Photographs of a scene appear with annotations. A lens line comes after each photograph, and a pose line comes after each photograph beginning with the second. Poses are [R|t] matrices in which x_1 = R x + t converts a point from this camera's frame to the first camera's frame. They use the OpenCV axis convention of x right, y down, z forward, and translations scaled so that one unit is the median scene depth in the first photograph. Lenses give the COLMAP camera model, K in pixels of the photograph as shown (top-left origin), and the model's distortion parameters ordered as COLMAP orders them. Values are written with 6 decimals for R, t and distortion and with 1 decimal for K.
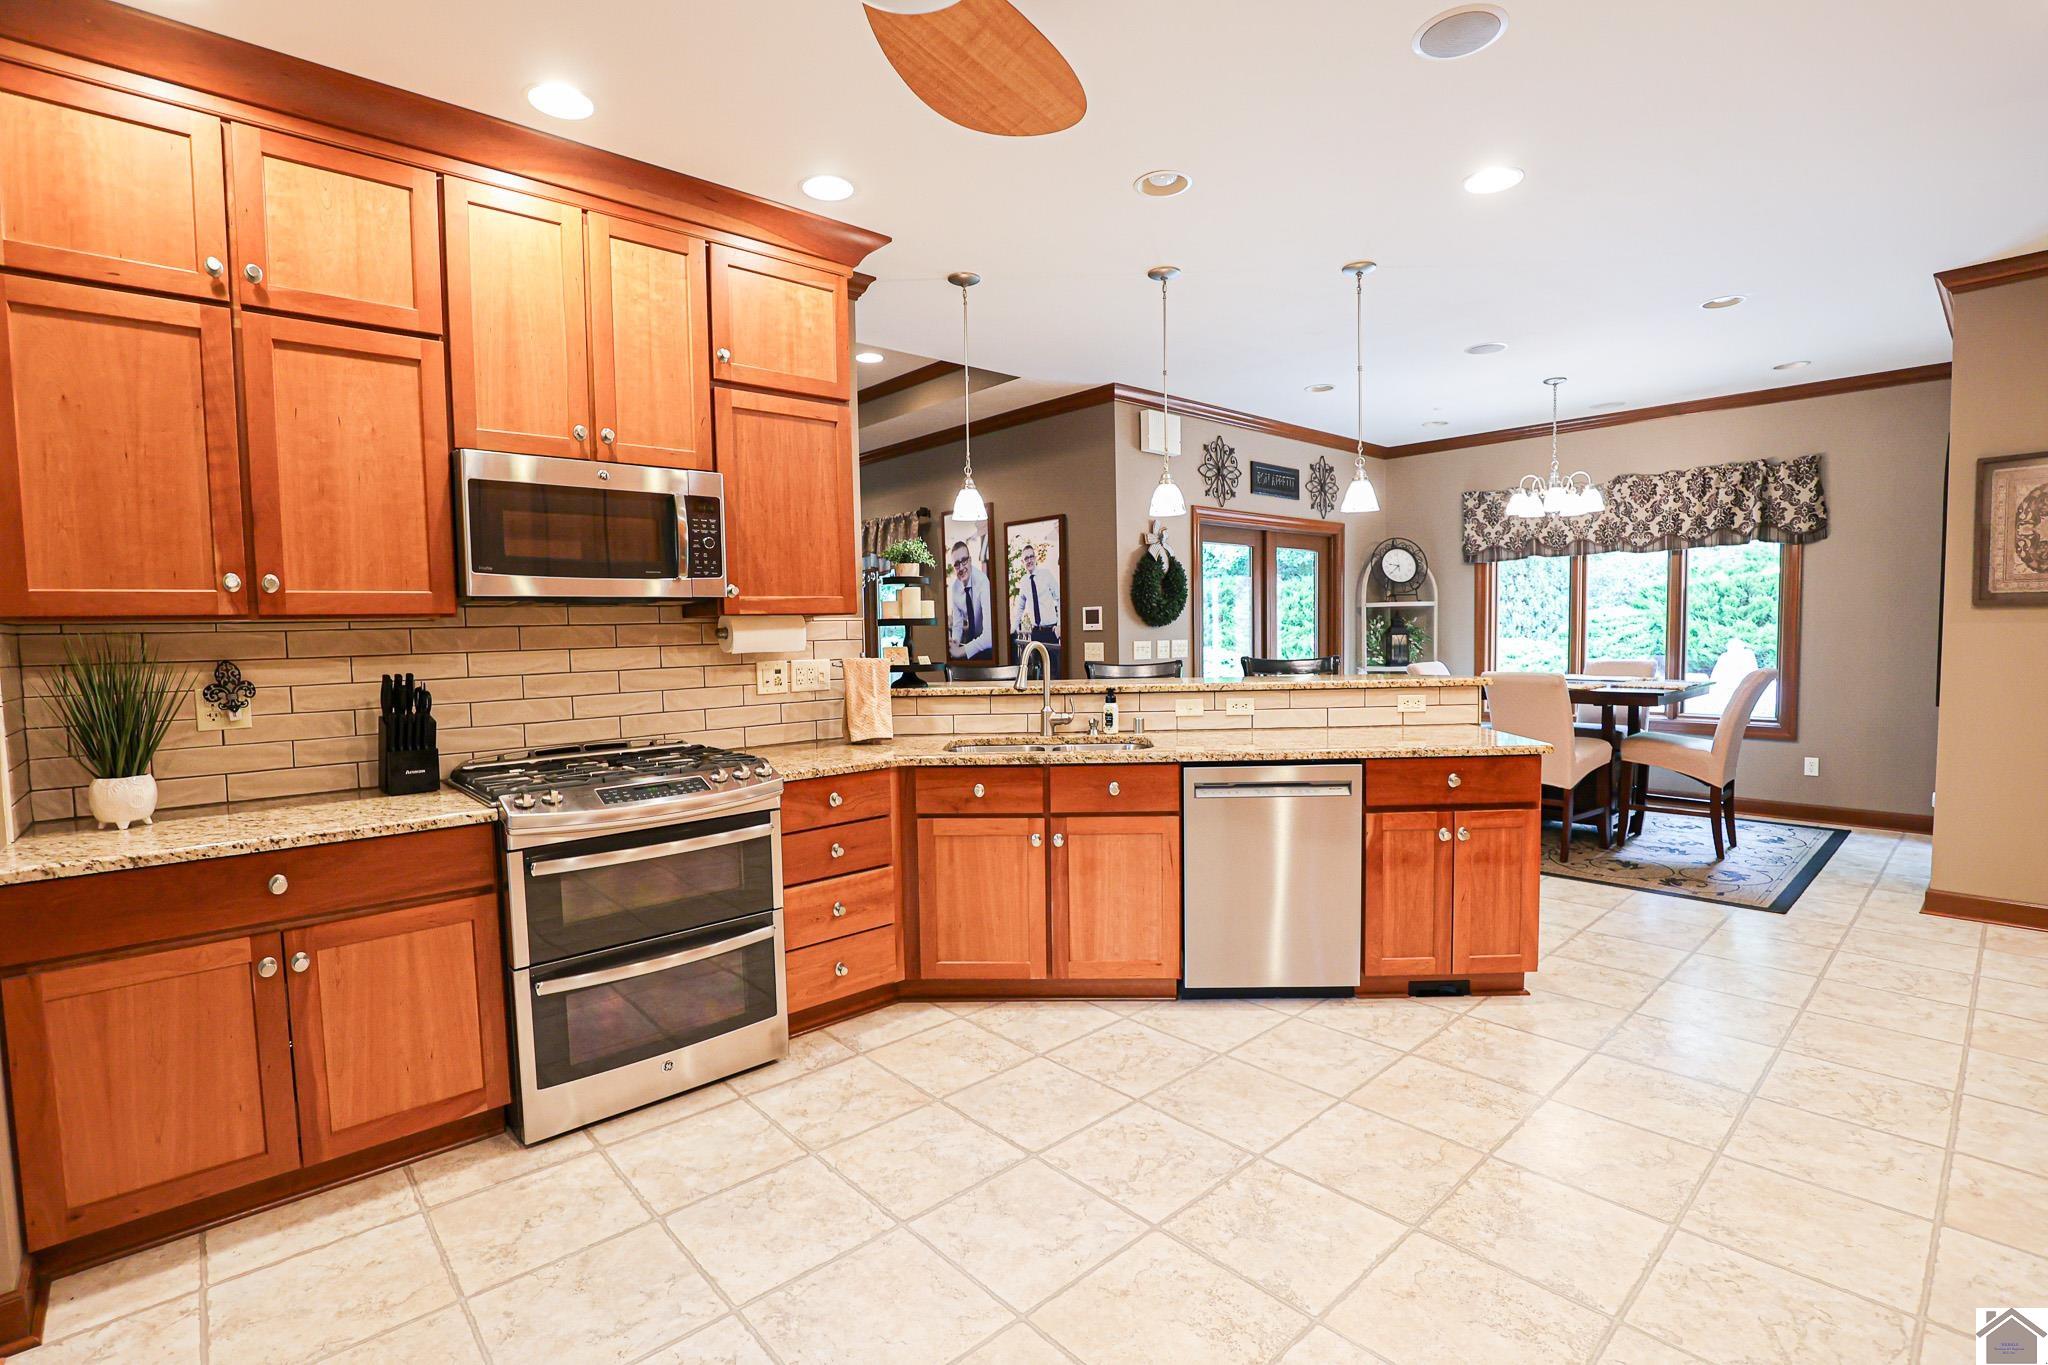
lens RADIAL K [[936.9, 0, 1026.9], [0, 936.9, 685.9], [0, 0, 1]] dist [-0.033209, 0.005024]
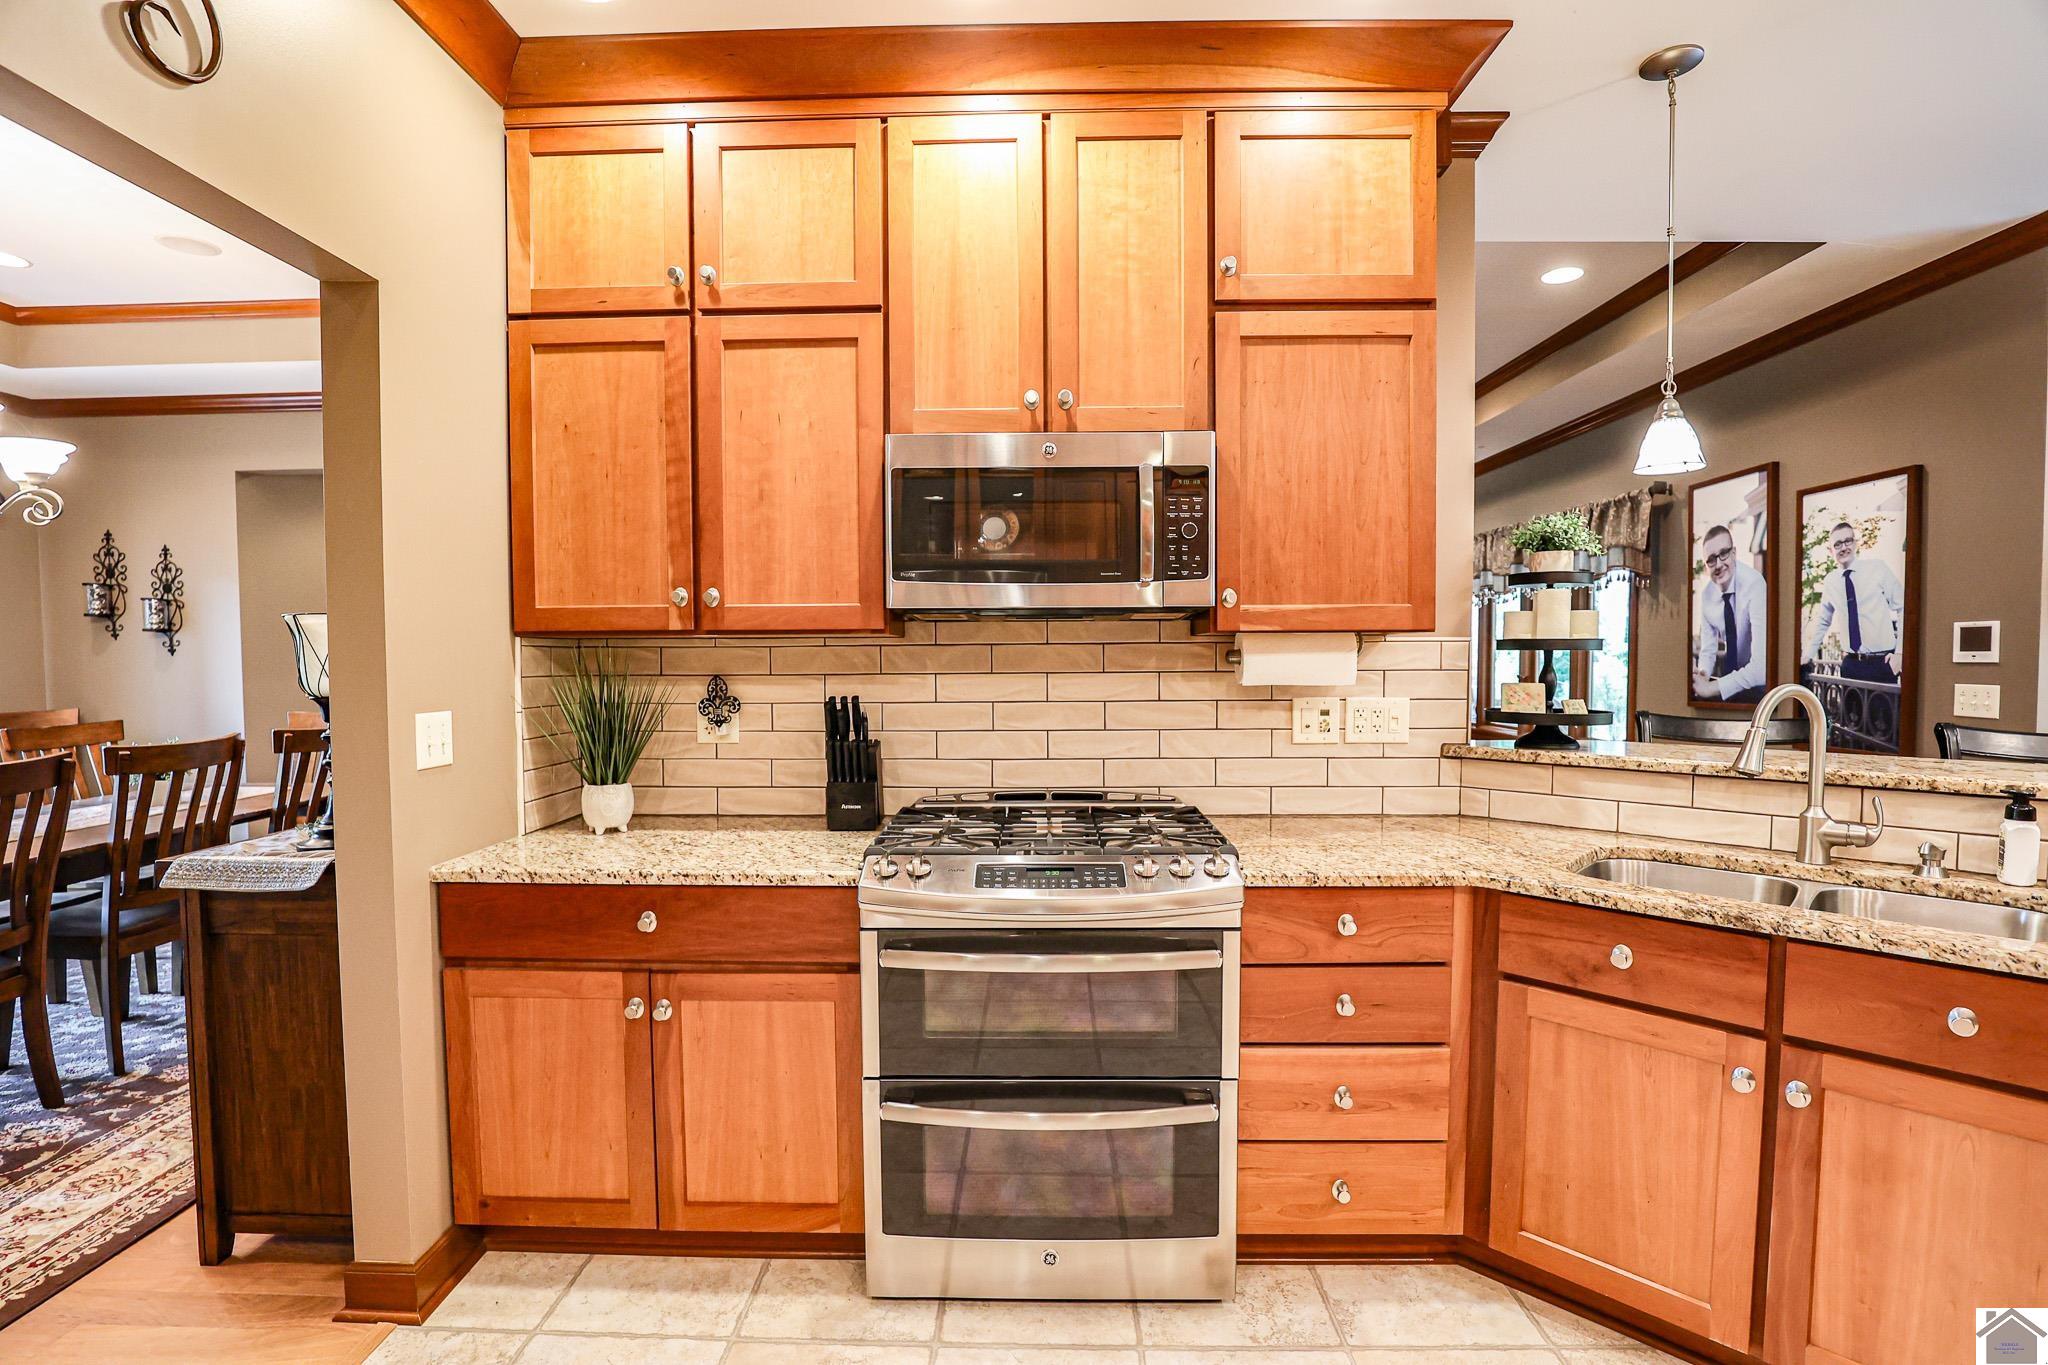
lens RADIAL K [[936.9, 0, 1022.5], [0, 936.9, 694.0], [0, 0, 1]] dist [-0.033209, 0.005024]
pose [[0.723586, 0.045735, -0.688718, 0.060016], [-0.053367, 0.998522, 0.010239, -0.027655], [0.688169, 0.029346, 0.724957, 0.375212]]
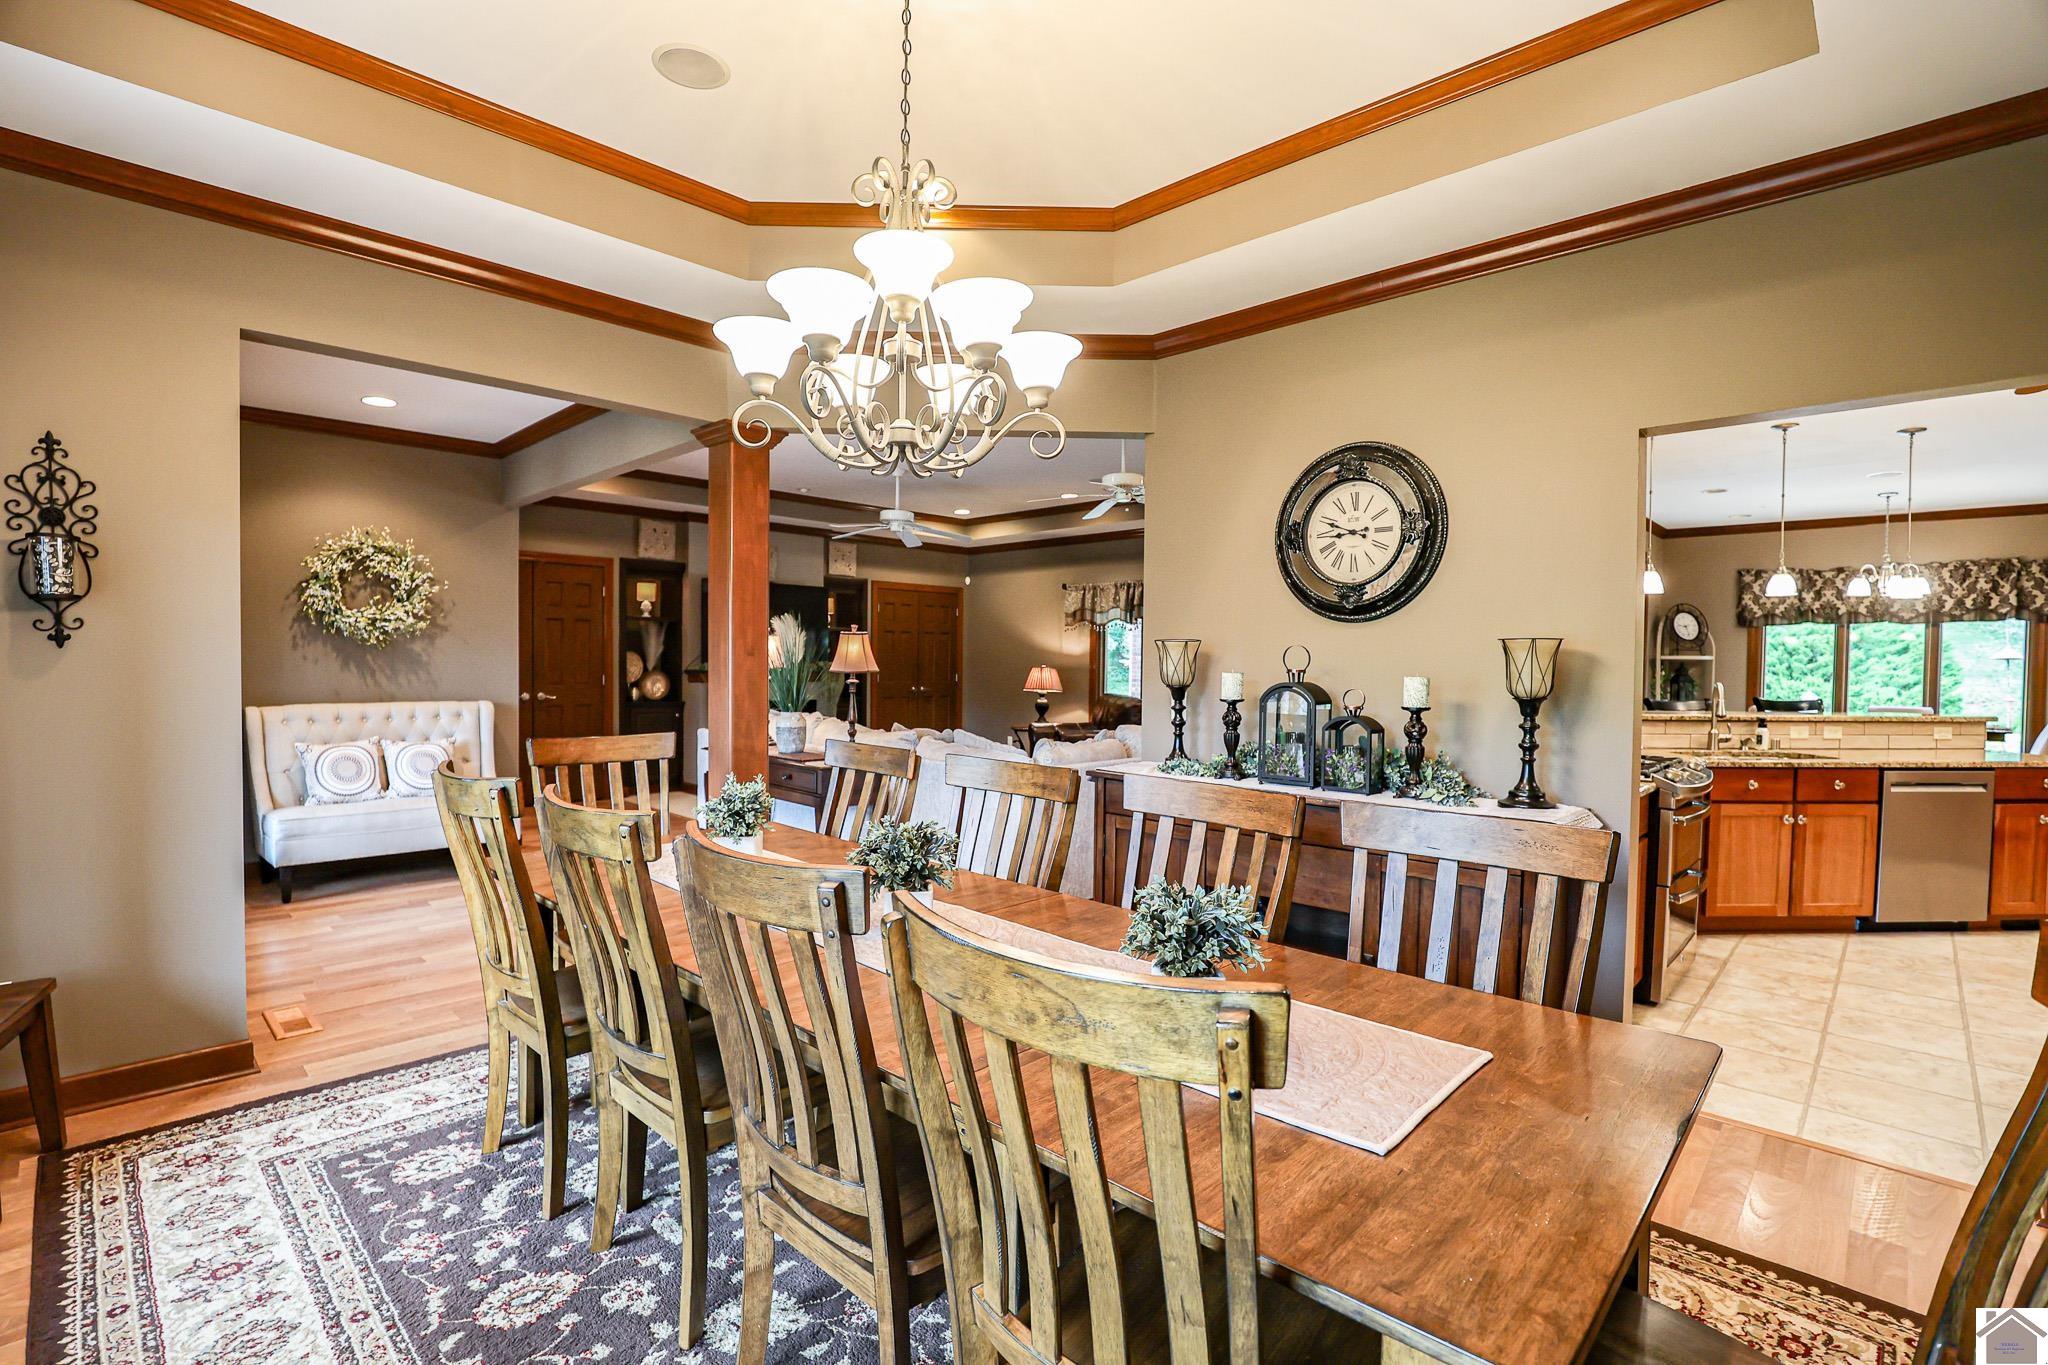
lens RADIAL K [[936.9, 0, 1021.4], [0, 936.9, 689.4], [0, 0, 1]] dist [-0.033209, 0.005024]
pose [[0.997416, 0.028664, 0.065877, -1.300315], [-0.026524, 0.999099, -0.033142, 0.041727], [-0.066768, 0.031309, 0.997277, -0.357357]]
